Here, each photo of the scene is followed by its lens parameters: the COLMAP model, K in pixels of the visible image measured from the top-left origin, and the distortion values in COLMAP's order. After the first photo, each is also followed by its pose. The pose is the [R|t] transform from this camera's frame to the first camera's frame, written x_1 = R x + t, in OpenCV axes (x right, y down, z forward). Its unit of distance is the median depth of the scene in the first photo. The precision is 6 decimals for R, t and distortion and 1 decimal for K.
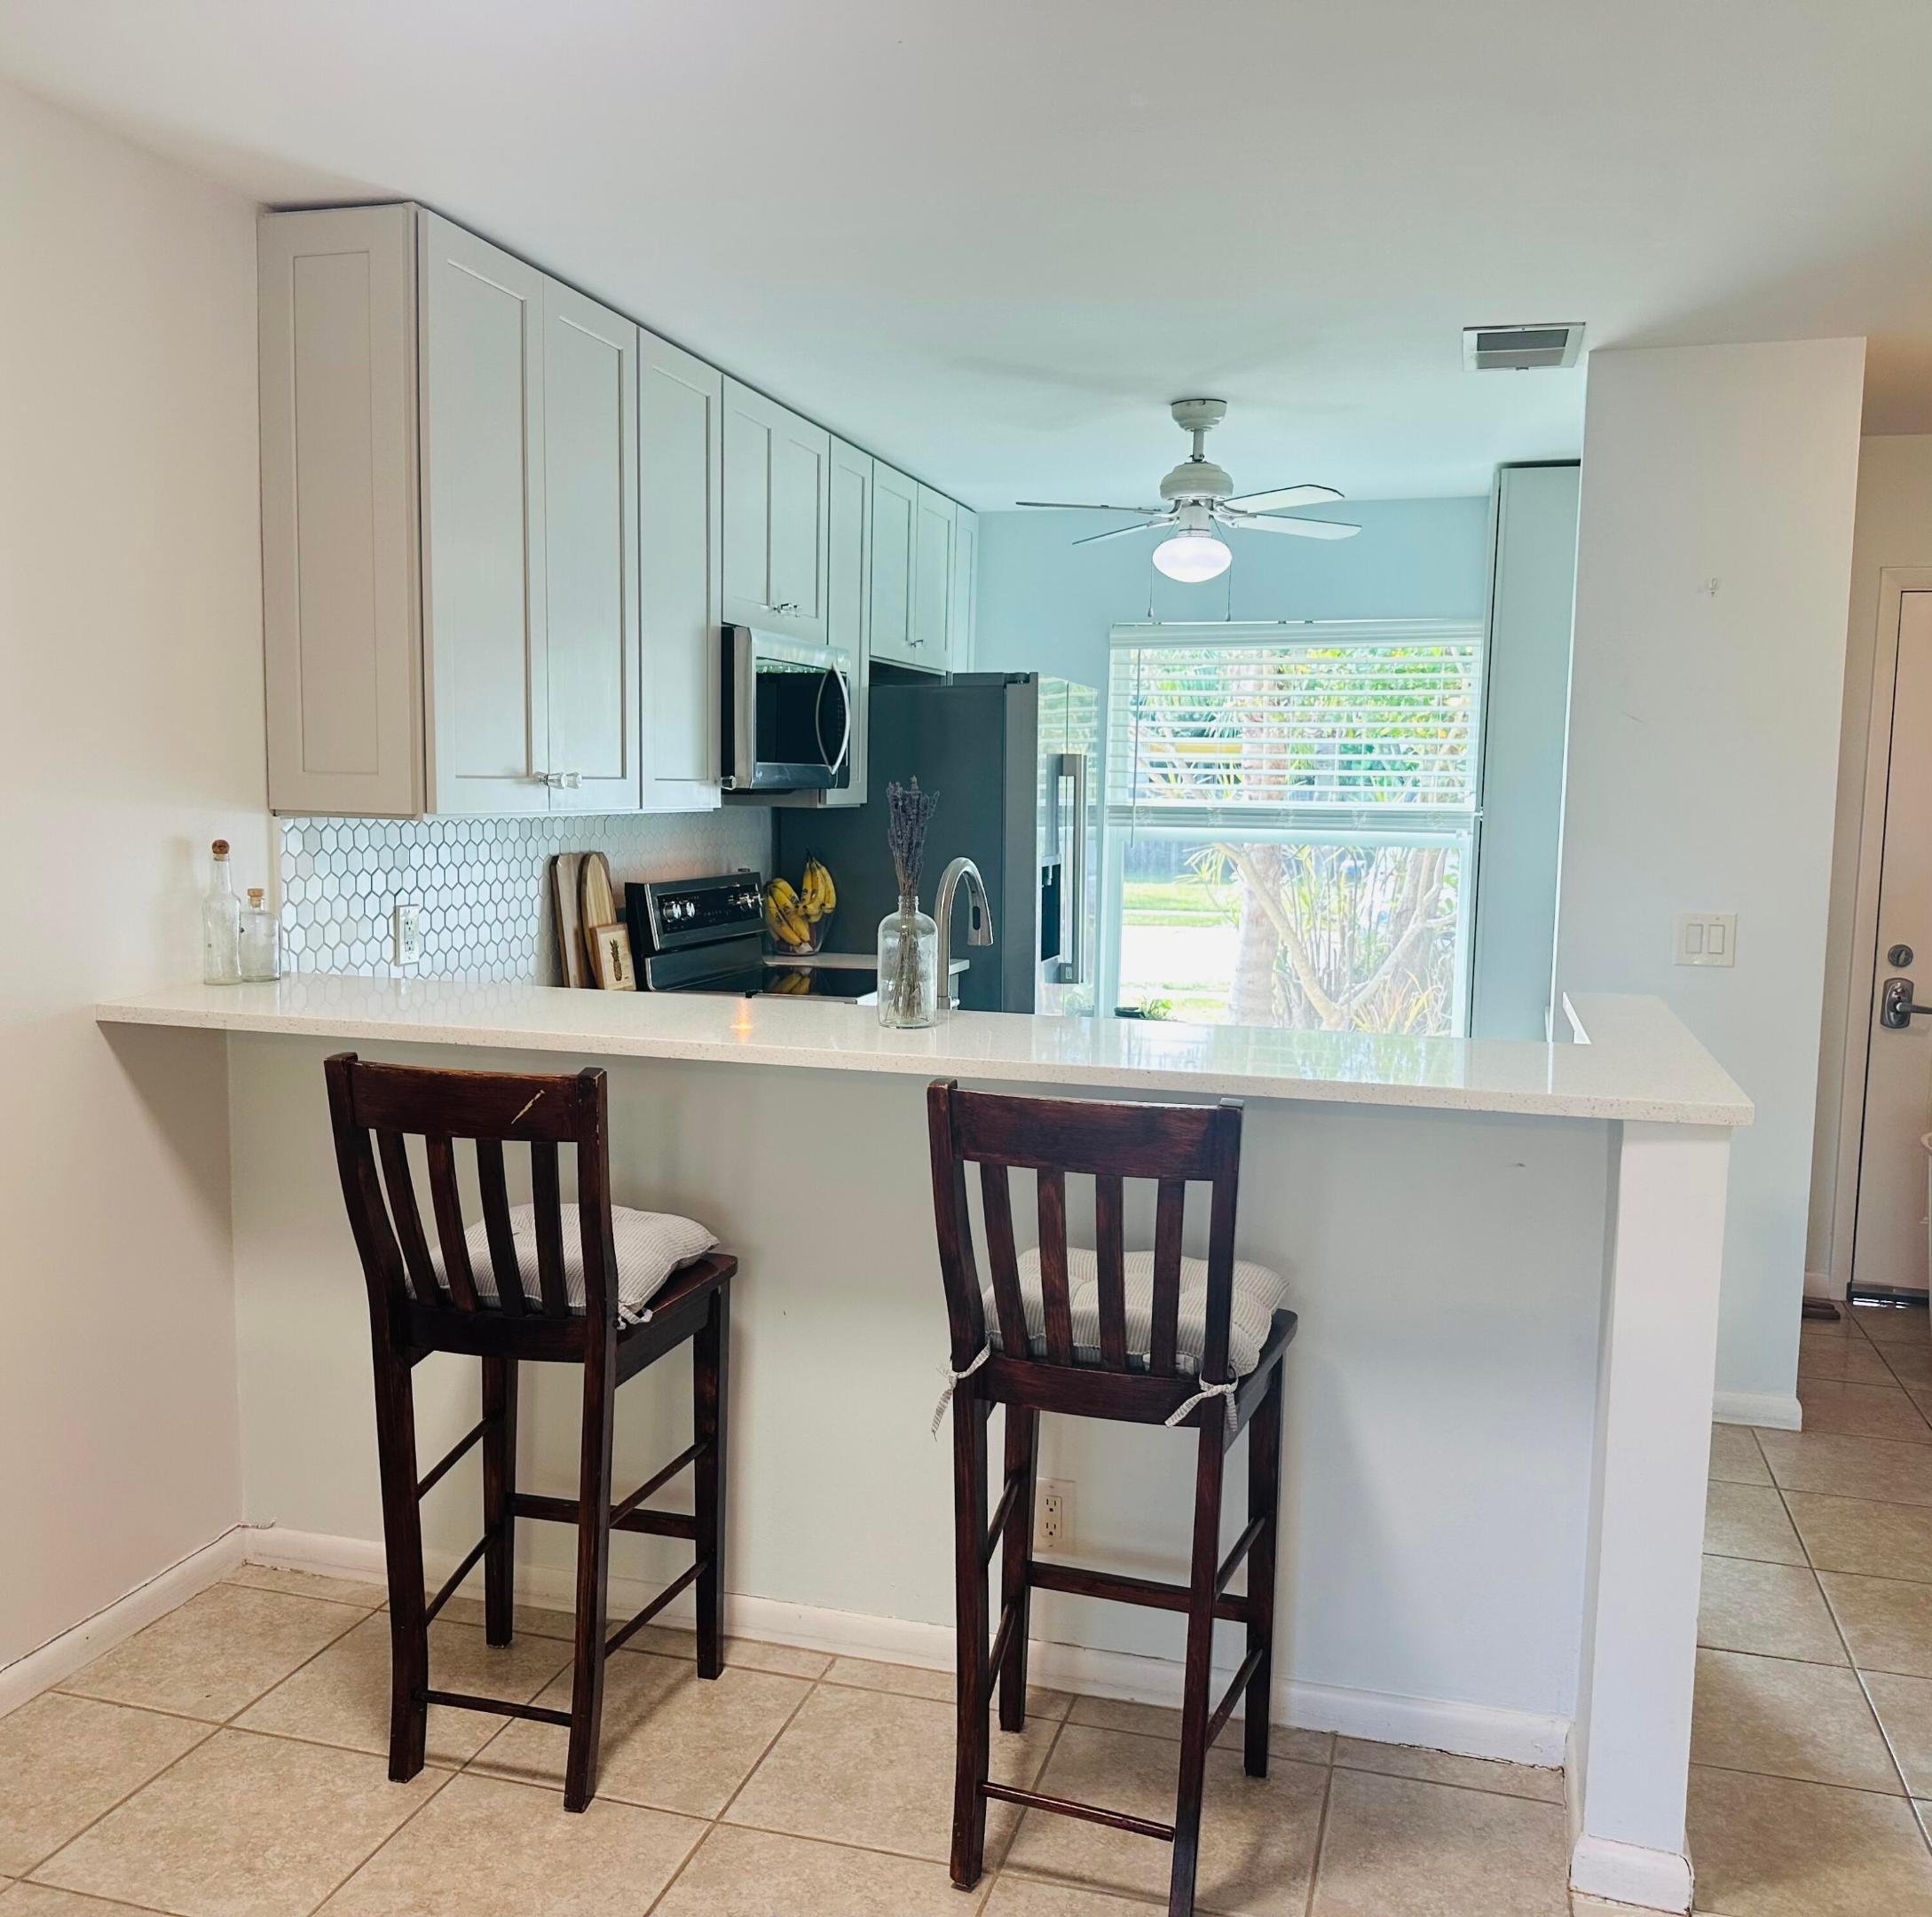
lens RADIAL K [[1782.9, 0, 942.5], [0, 1782.9, 968.9], [0, 0, 1]] dist [0.086559, -0.010247]
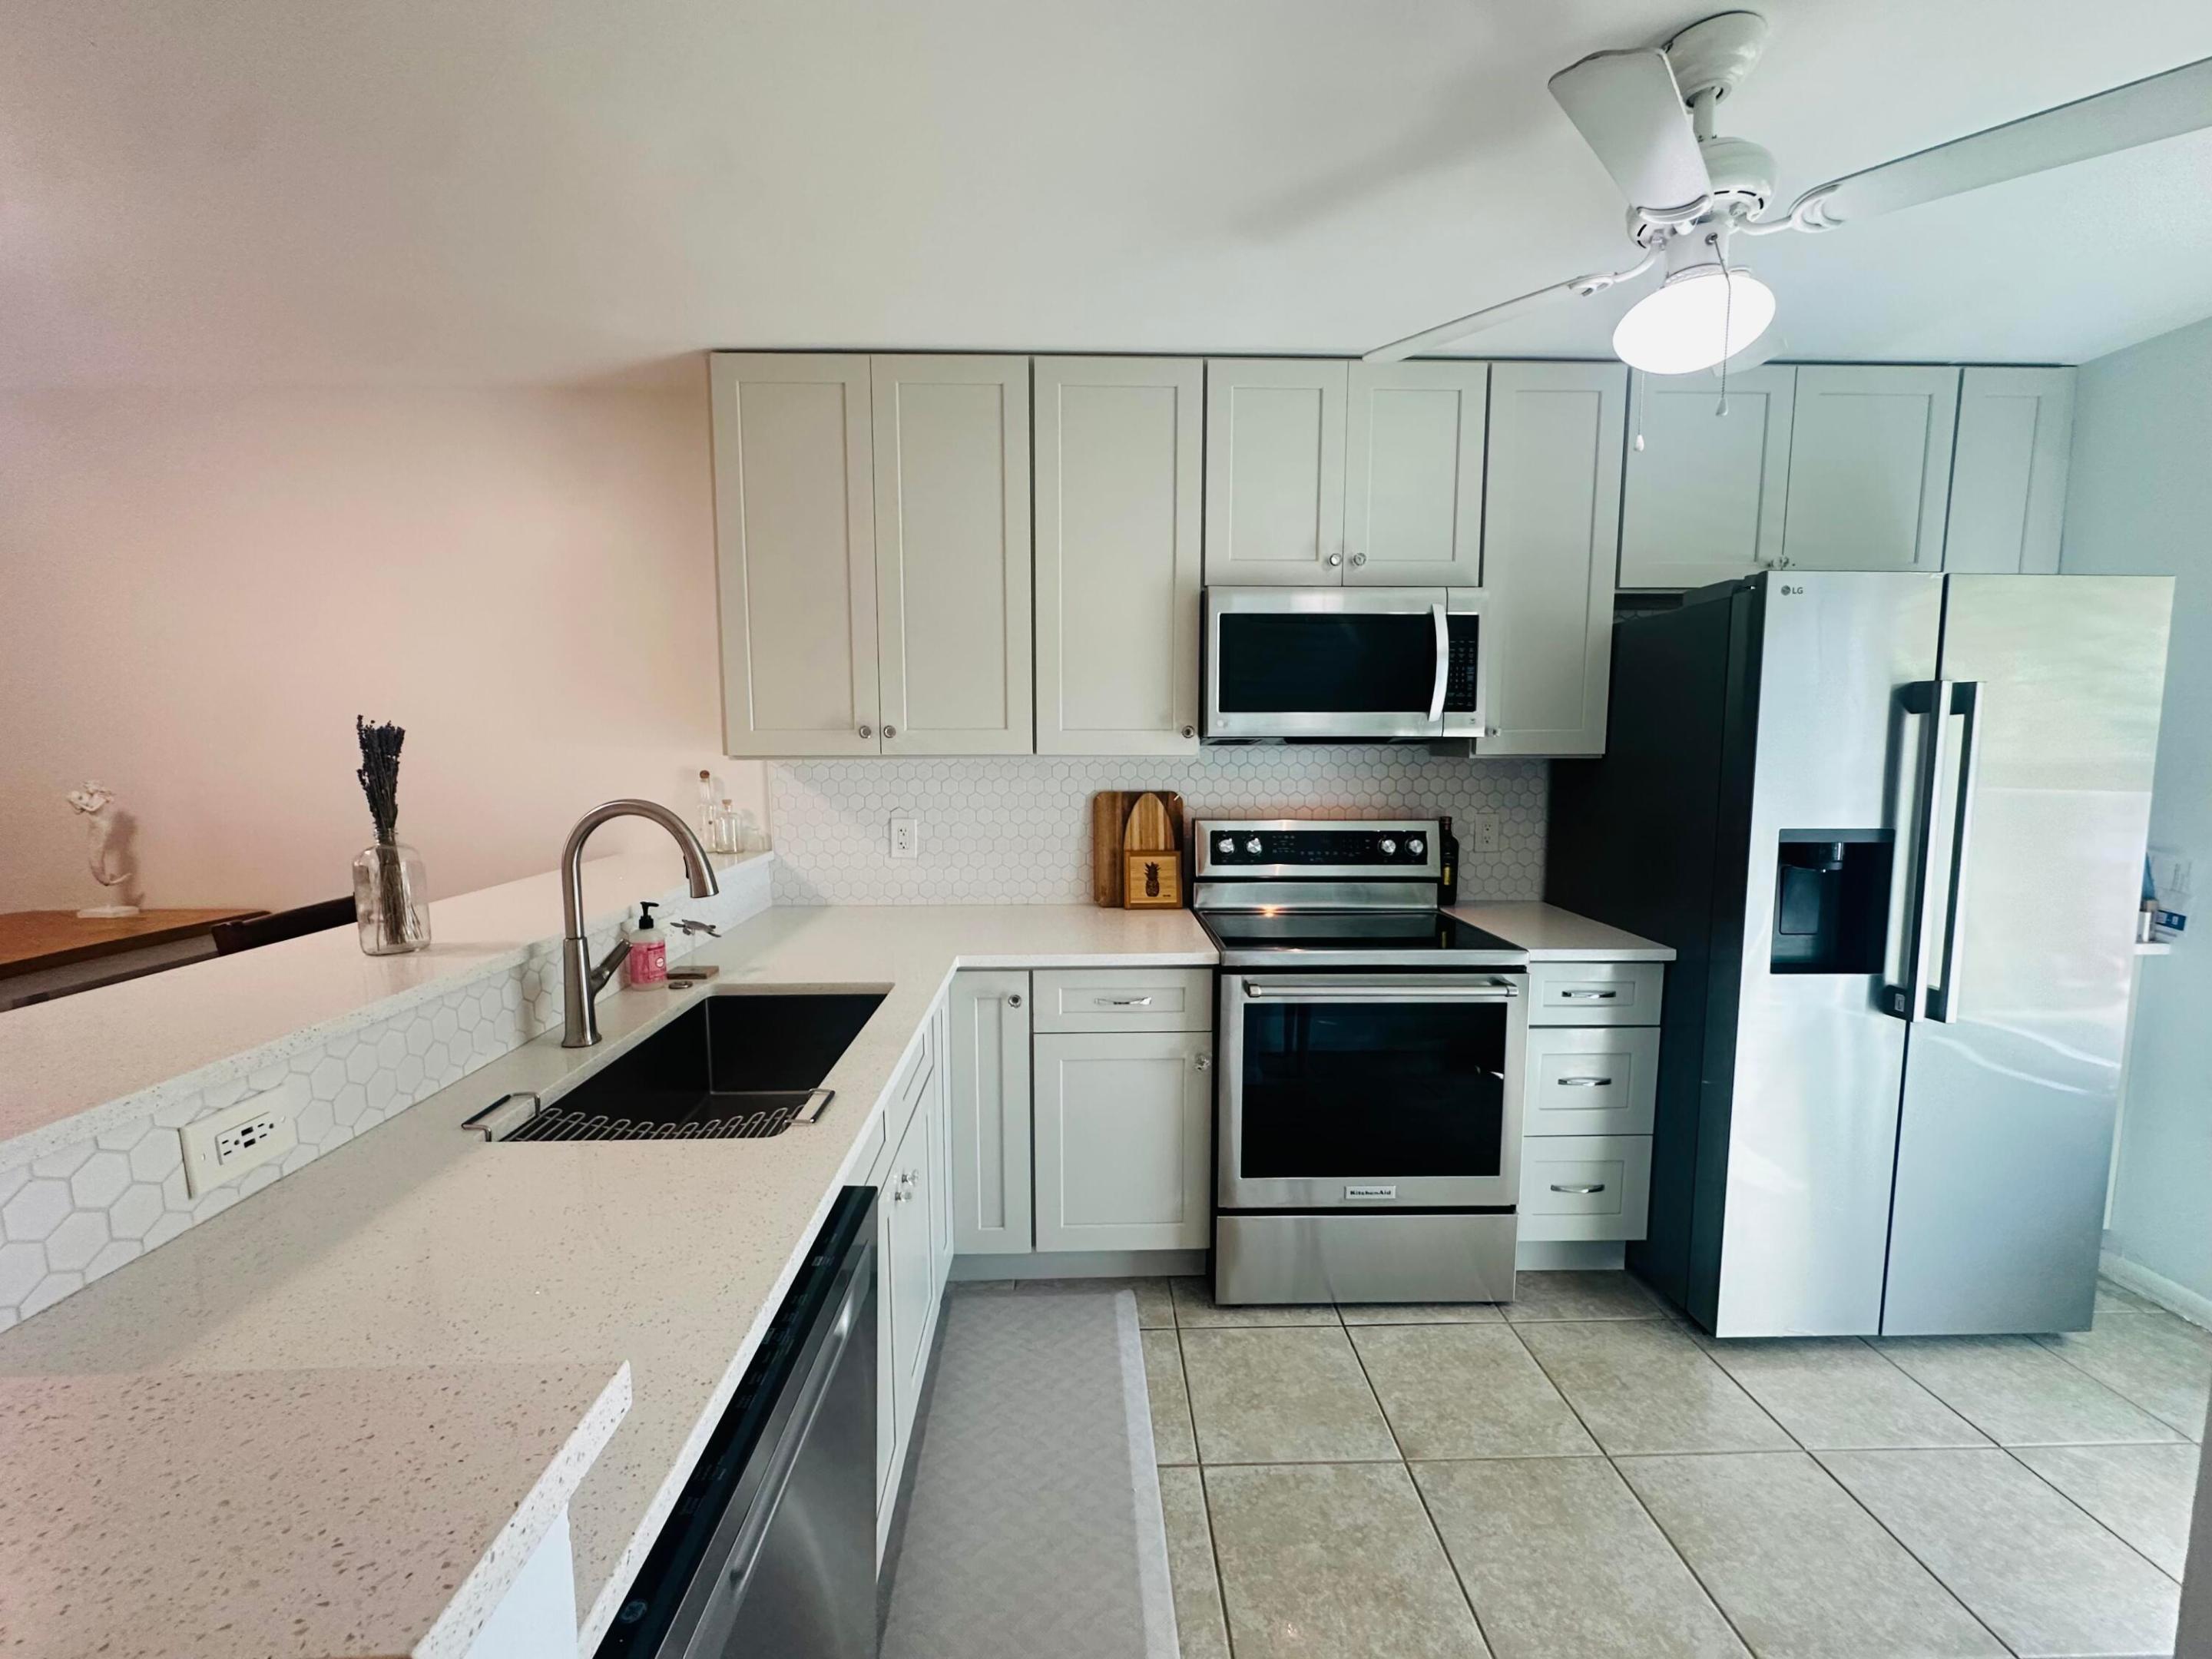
lens RADIAL K [[886.5, 0, 1101.1], [0, 886.5, 827.6], [0, 0, 1]] dist [-0.000642, 0.000634]
pose [[0.310235, 0.075092, -0.947689, 0.370750], [-0.096148, 0.994242, 0.047306, -0.064411], [0.945785, 0.076442, 0.315669, 0.755949]]
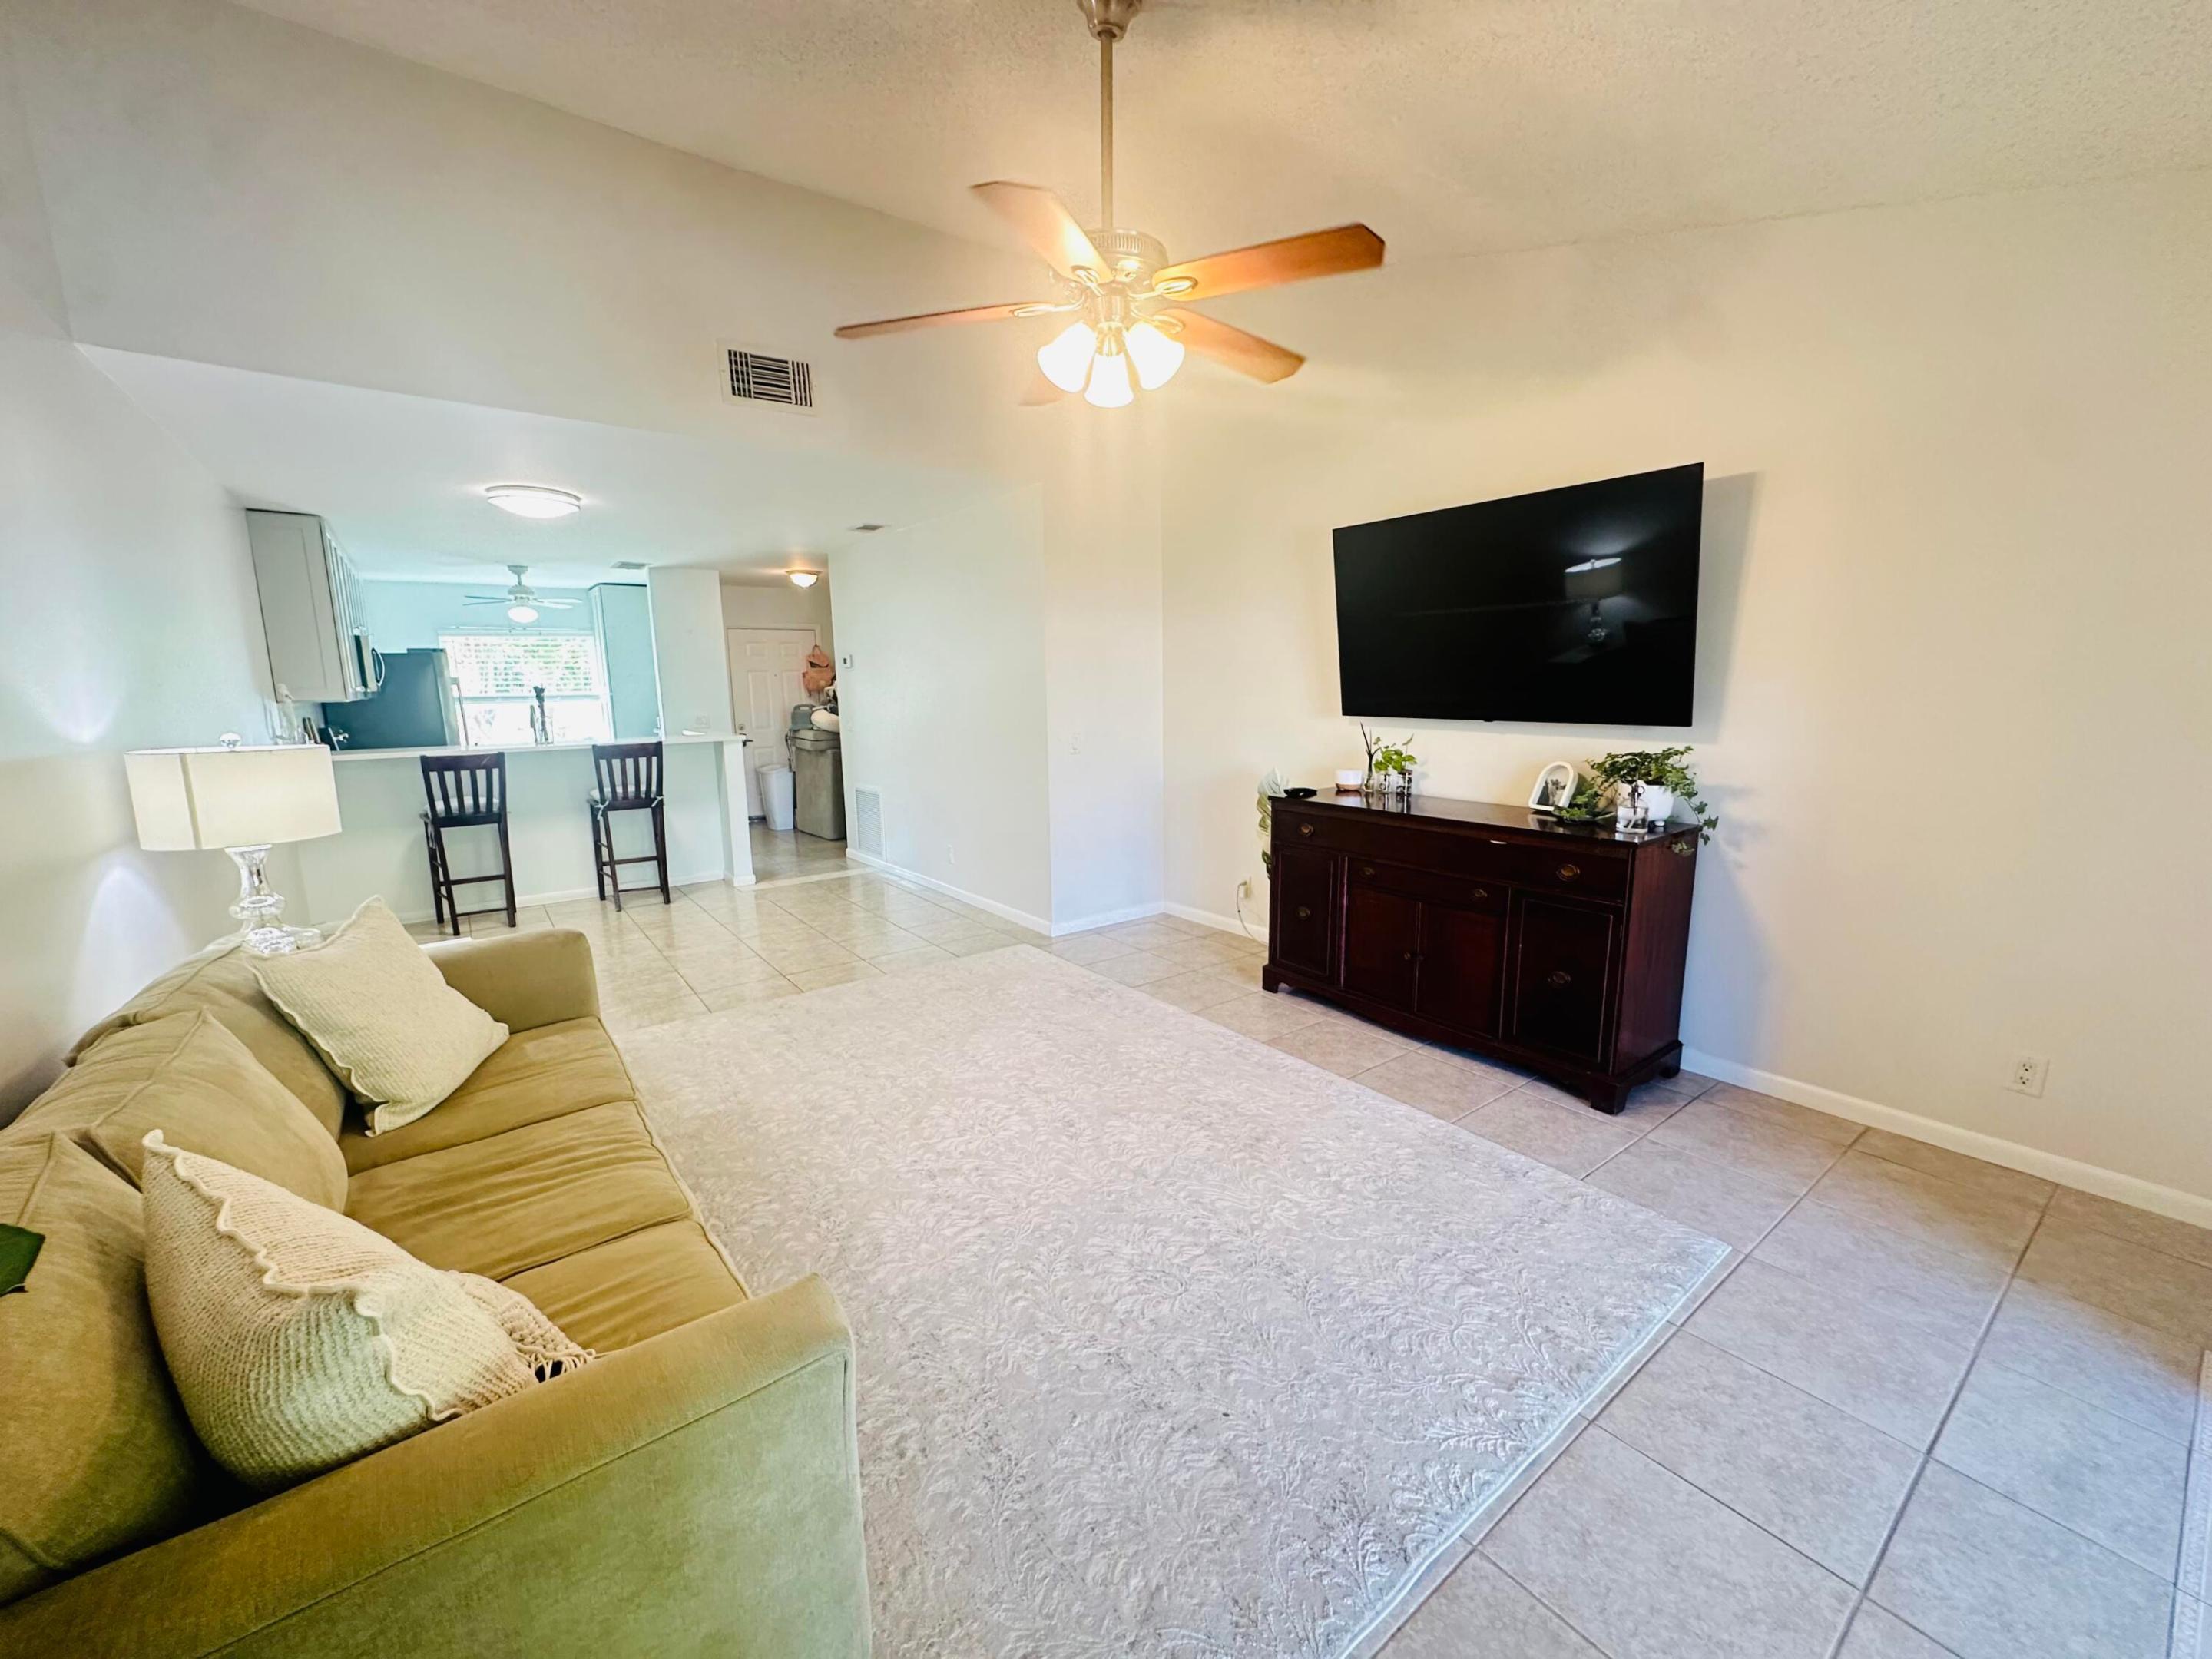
lens RADIAL K [[886.5, 0, 1101.1], [0, 886.5, 827.6], [0, 0, 1]] dist [-0.000642, 0.000634]
pose [[0.601389, -0.161807, 0.782400, -0.536302], [0.119762, 0.986470, 0.111956, 0.090103], [-0.789930, 0.026372, 0.612630, -0.762330]]
